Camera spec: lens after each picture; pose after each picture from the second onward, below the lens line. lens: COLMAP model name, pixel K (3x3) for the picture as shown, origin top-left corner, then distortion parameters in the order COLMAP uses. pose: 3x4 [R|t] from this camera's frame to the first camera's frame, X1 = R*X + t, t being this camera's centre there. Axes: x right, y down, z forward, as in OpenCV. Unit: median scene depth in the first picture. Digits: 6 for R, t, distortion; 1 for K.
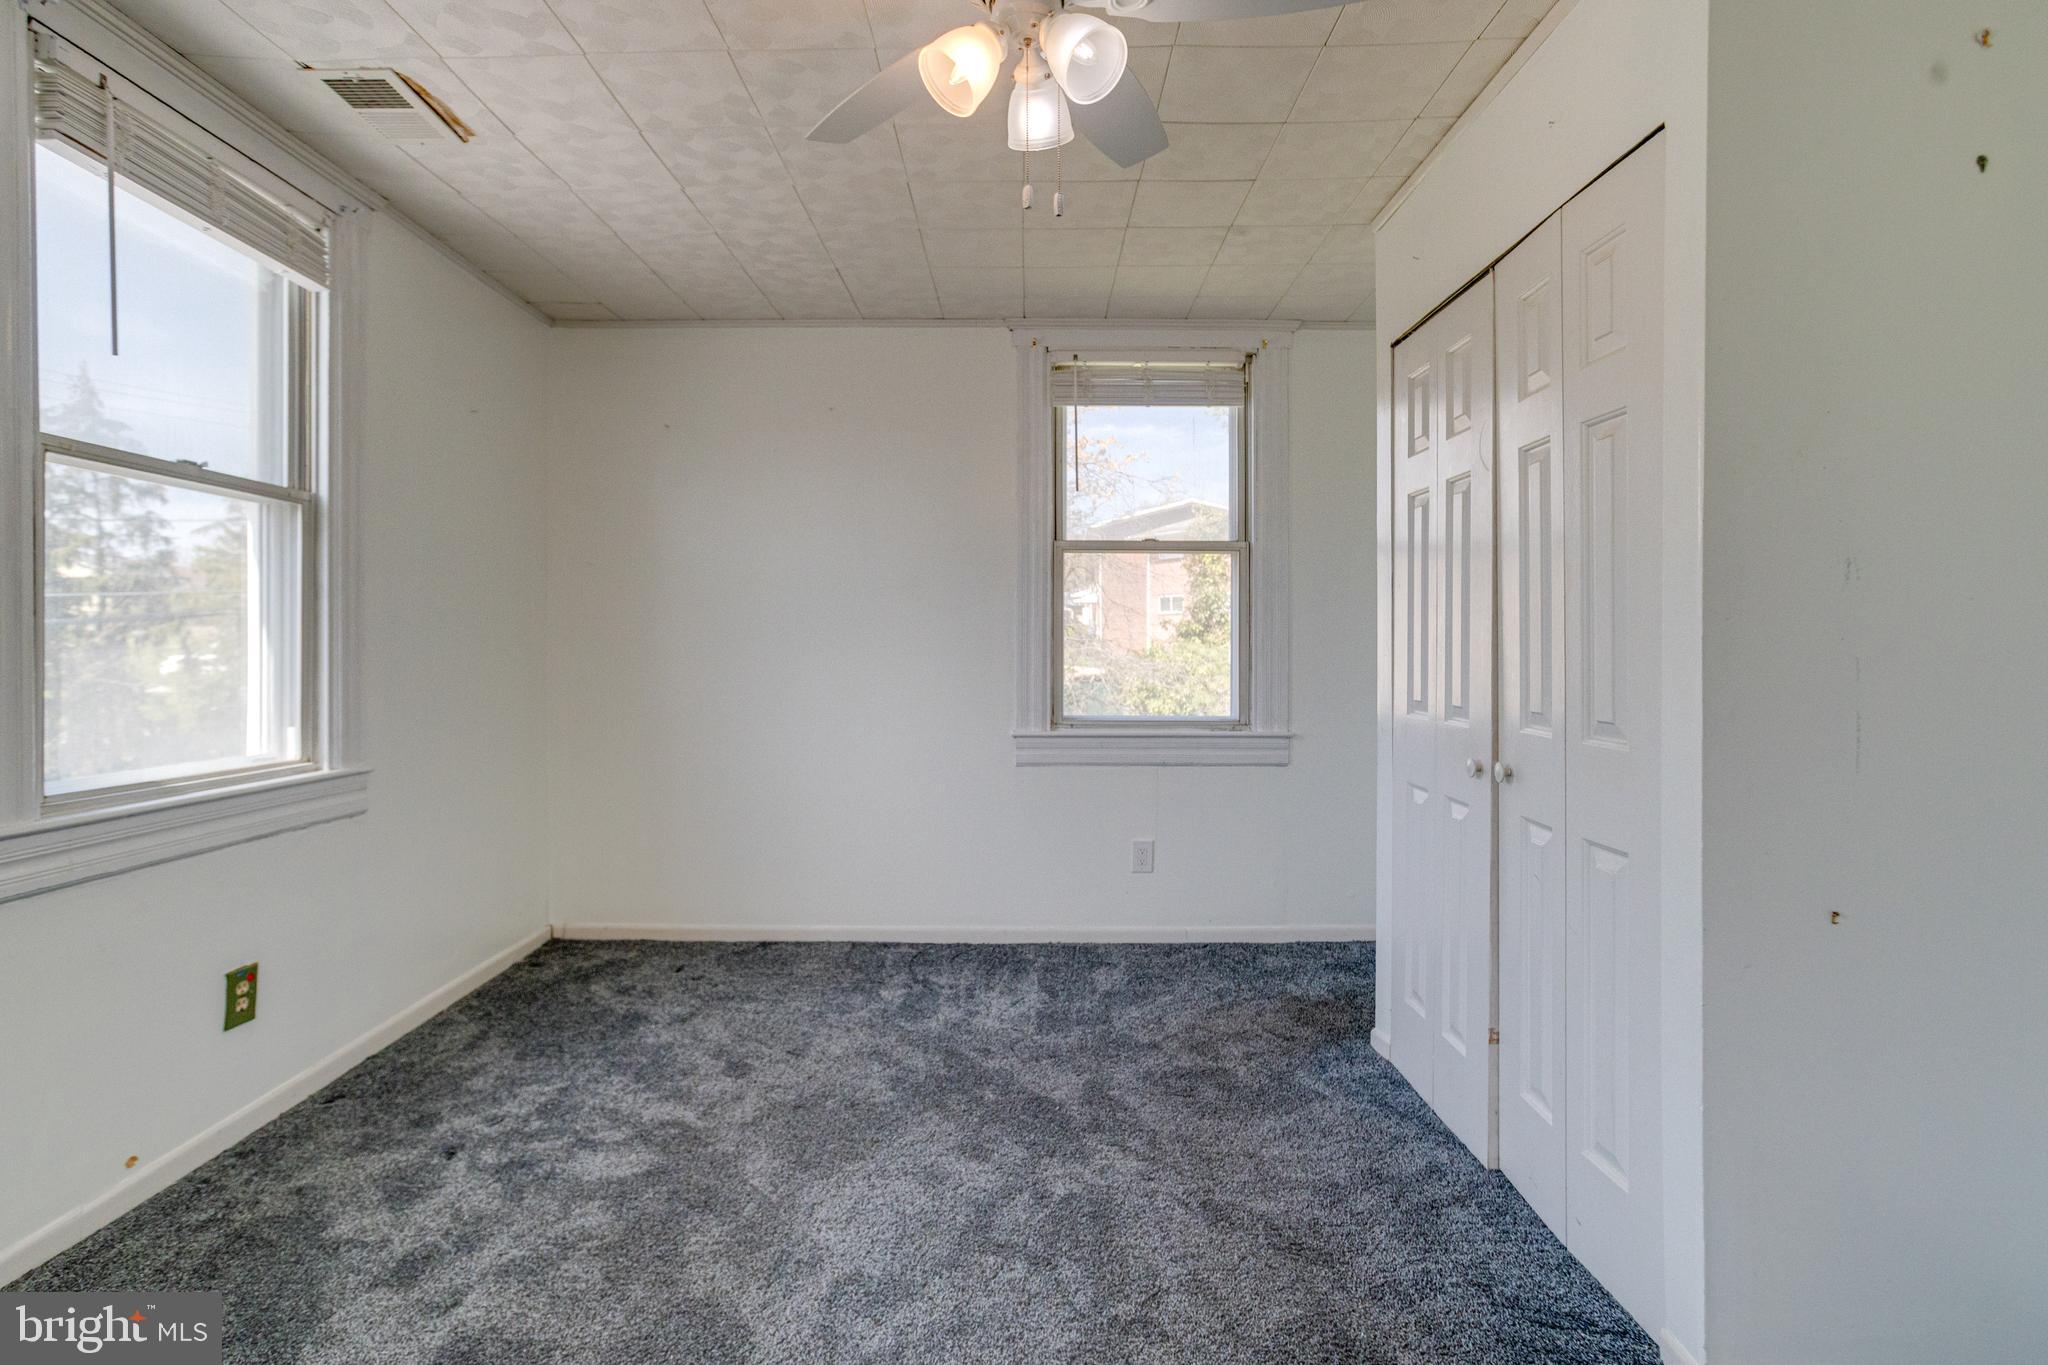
lens RADIAL K [[1012.1, 0, 1013.9], [0, 1012.1, 674.9], [0, 0, 1]] dist [-0.035679, 0.025705]
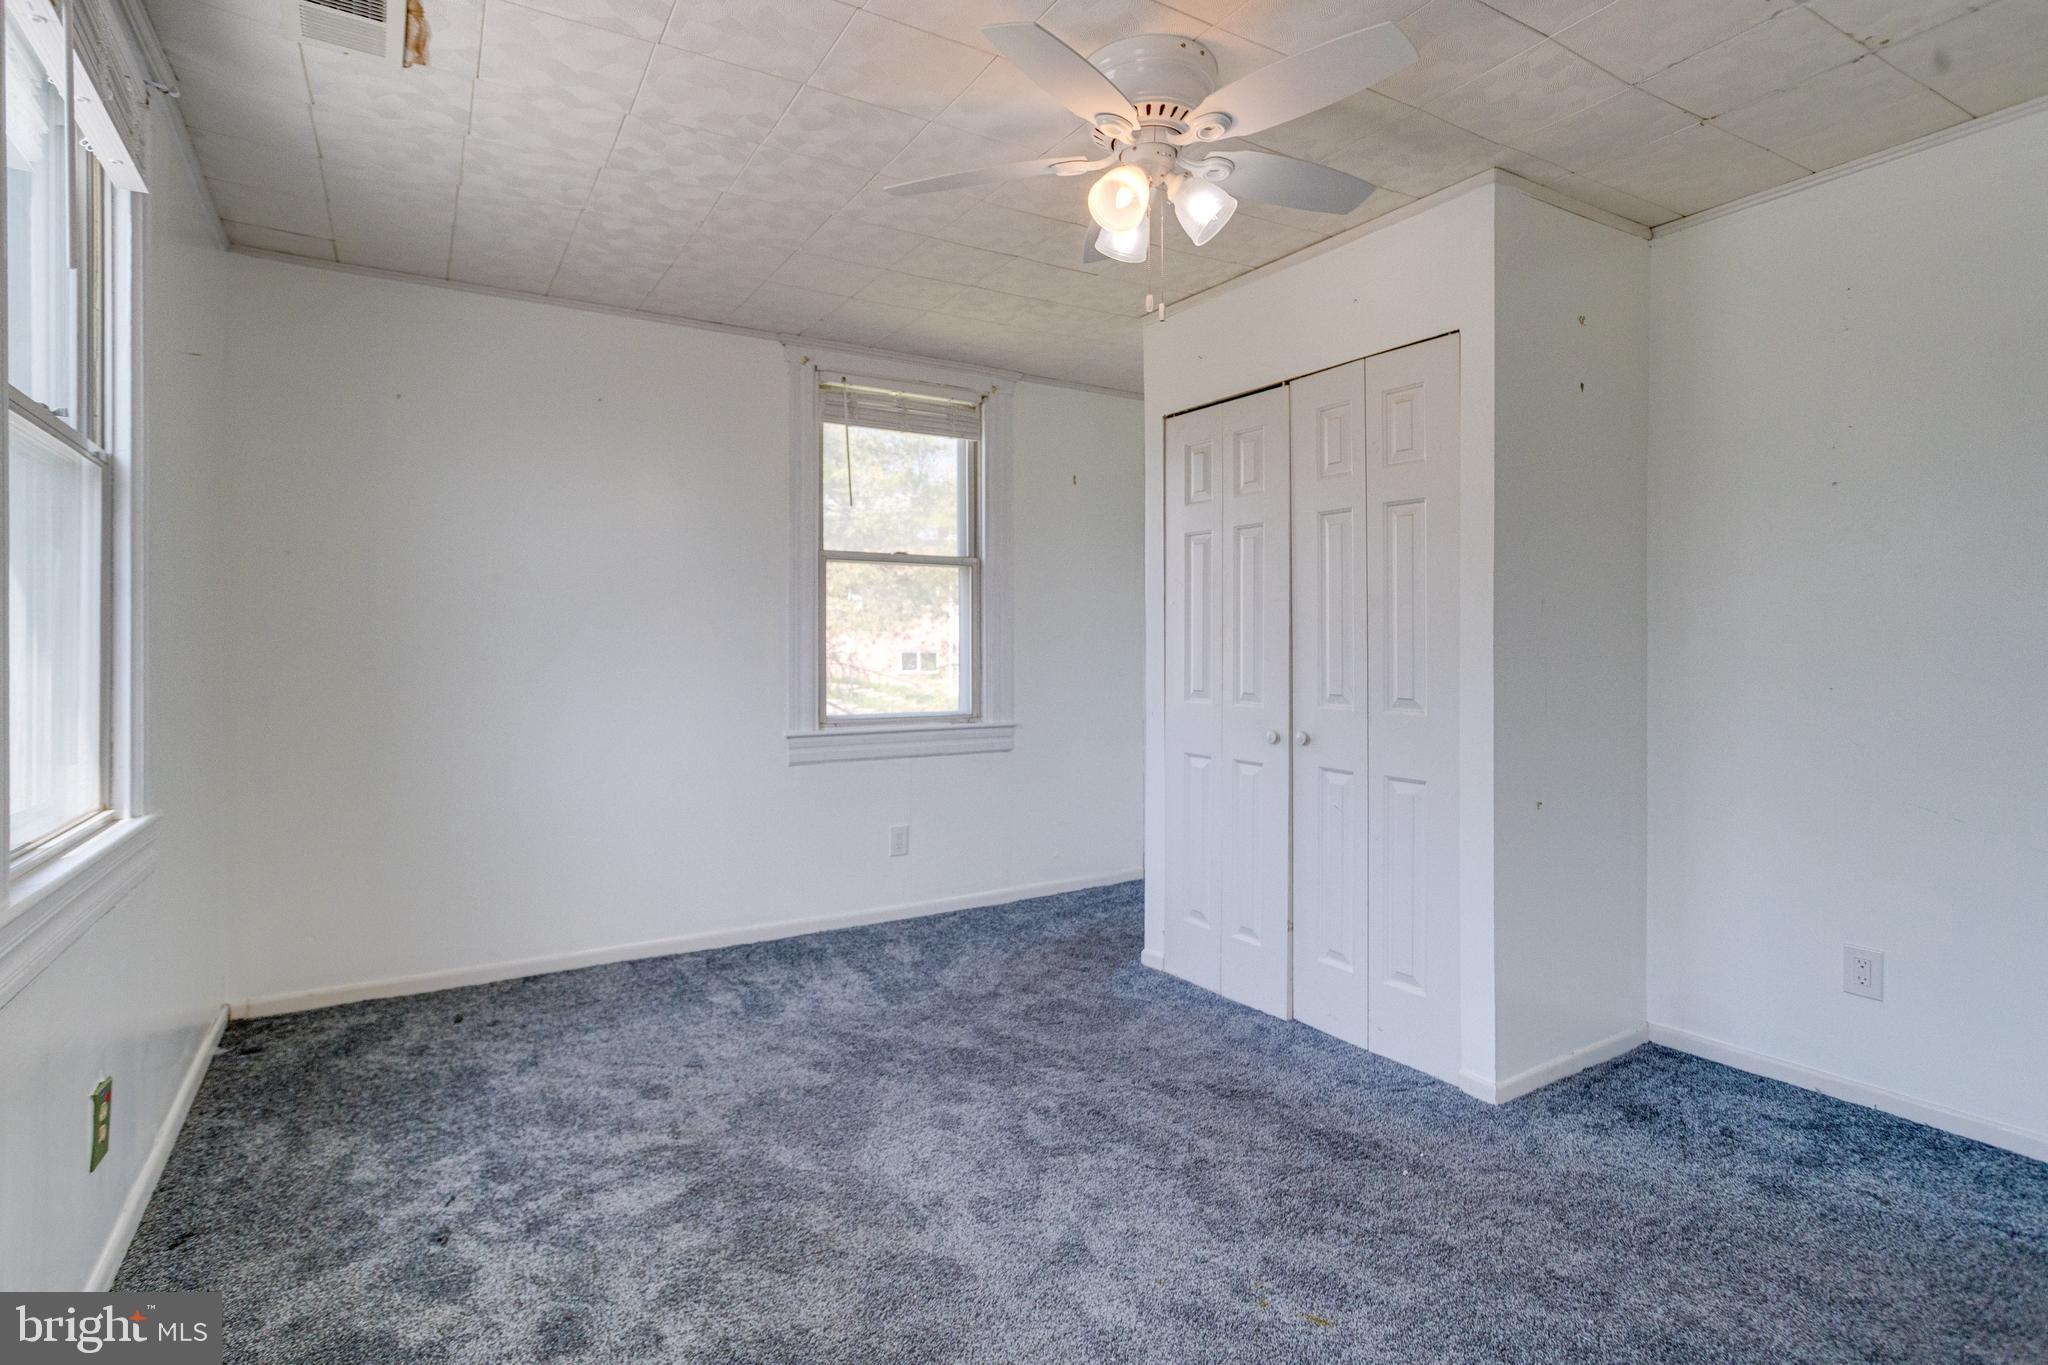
lens RADIAL K [[1012.1, 0, 1013.9], [0, 1012.1, 674.9], [0, 0, 1]] dist [-0.035679, 0.025705]
pose [[0.849736, -0.018186, 0.526895, -0.438214], [0.018245, 0.999821, 0.005085, -0.005080], [-0.526893, 0.005293, 0.849915, -0.001742]]
